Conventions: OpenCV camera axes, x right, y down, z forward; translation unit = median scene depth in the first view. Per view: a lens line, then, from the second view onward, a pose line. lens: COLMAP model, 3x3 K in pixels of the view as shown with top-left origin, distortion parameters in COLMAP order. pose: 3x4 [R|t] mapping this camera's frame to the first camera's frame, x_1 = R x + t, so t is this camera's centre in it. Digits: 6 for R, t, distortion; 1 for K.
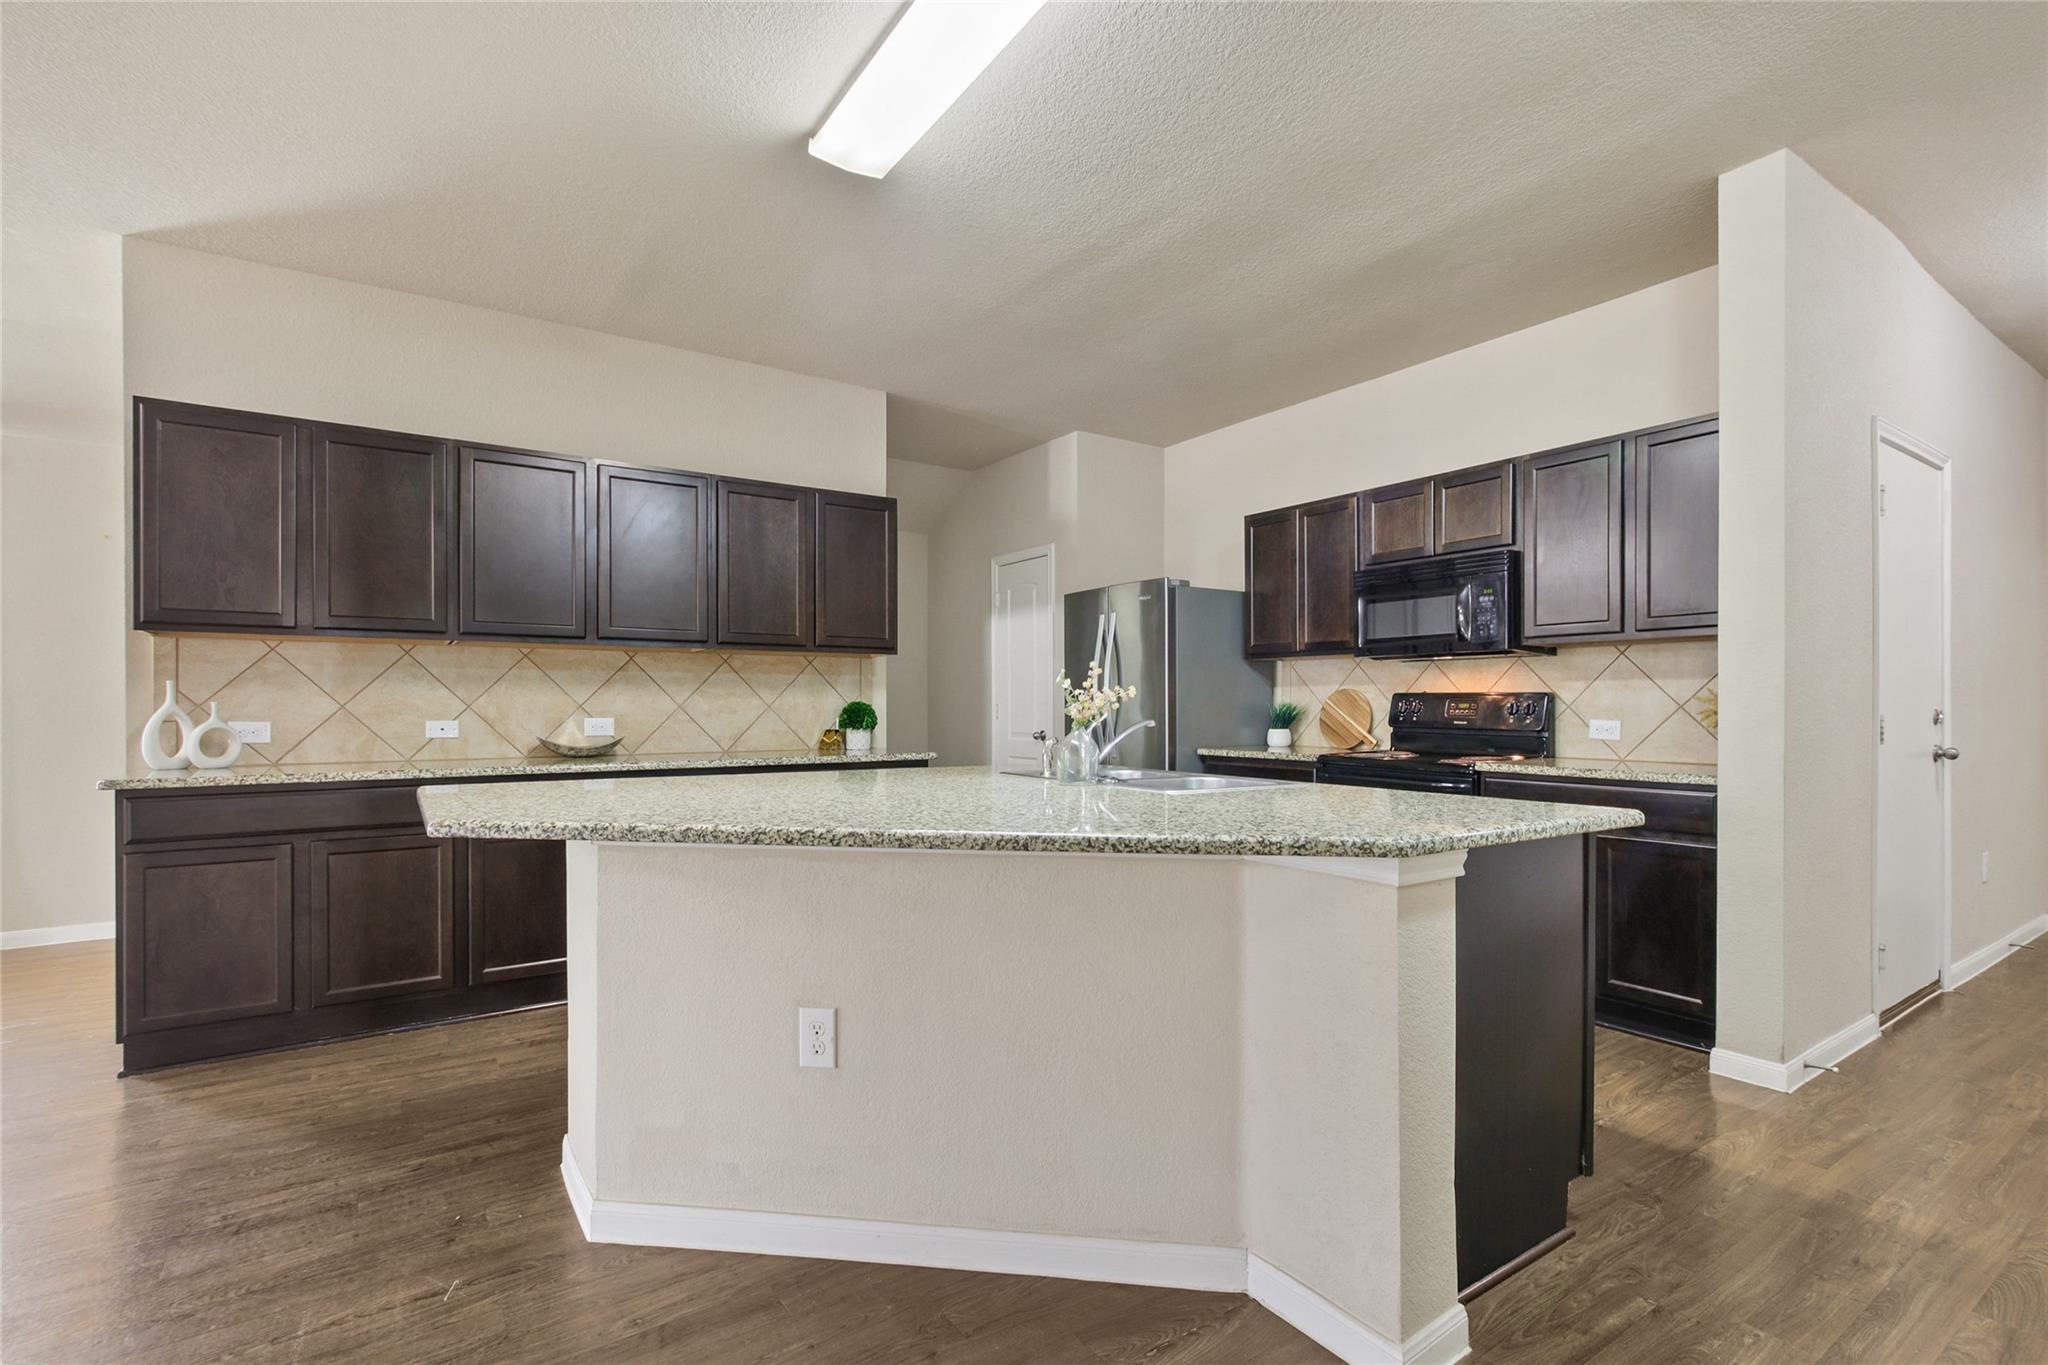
lens RADIAL K [[969.4, 0, 1016.3], [0, 969.4, 706.8], [0, 0, 1]] dist [-0.011637, 0.000429]
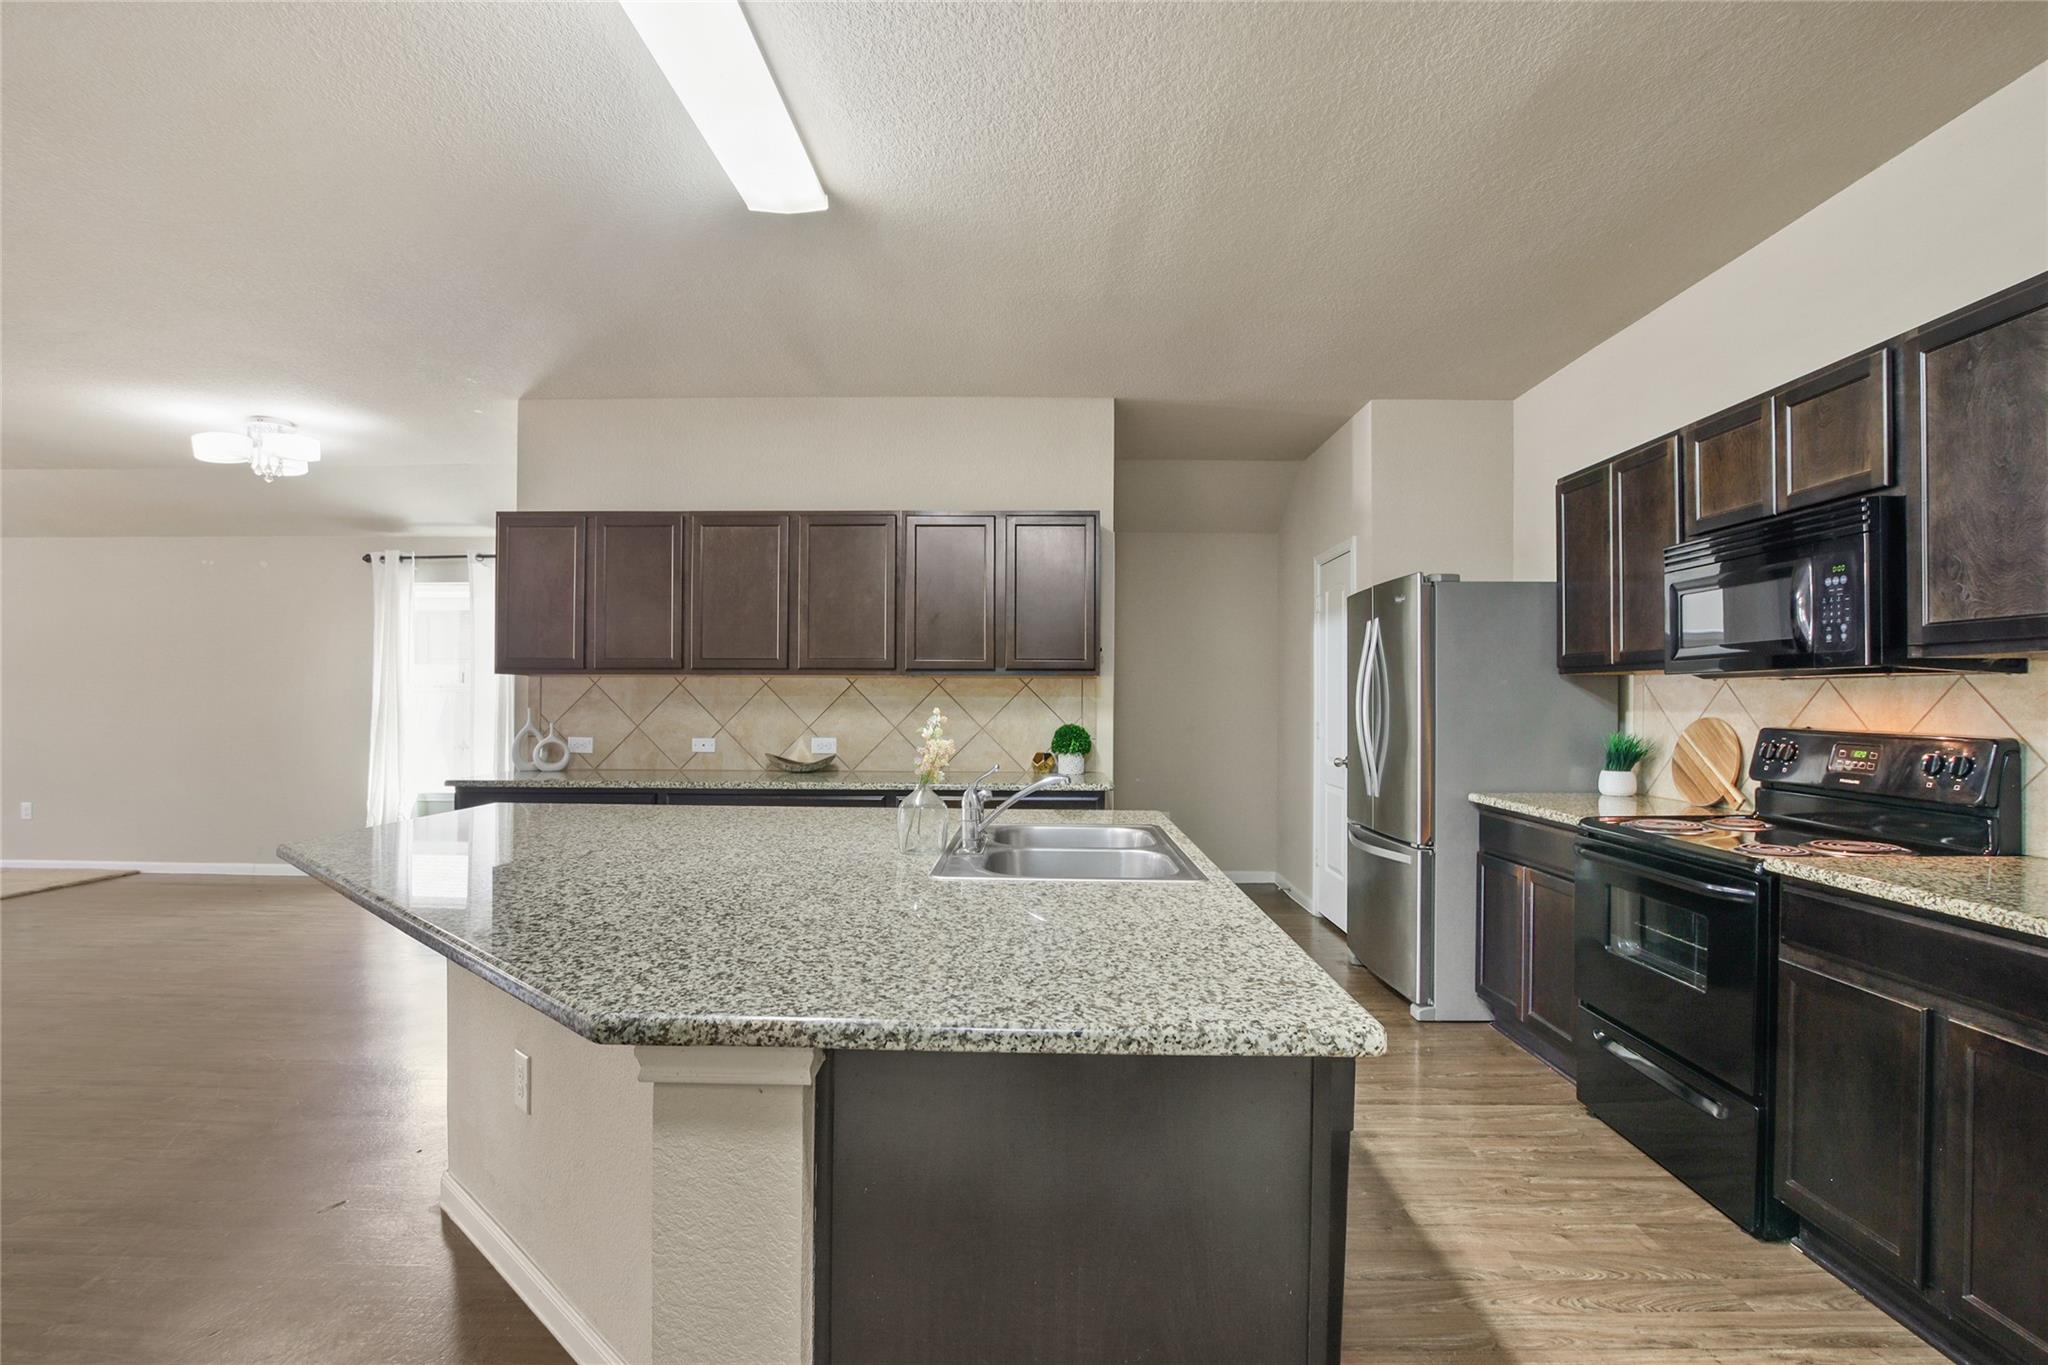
lens RADIAL K [[944.1, 0, 1024.0], [0, 944.1, 682.5], [0, 0, 1]] dist [-0.028956, 0.000363]
pose [[0.820840, -0.005460, -0.571132, 0.385836], [-0.006619, 0.999796, -0.019071, -0.033379], [0.571119, 0.019435, 0.820637, 0.235720]]
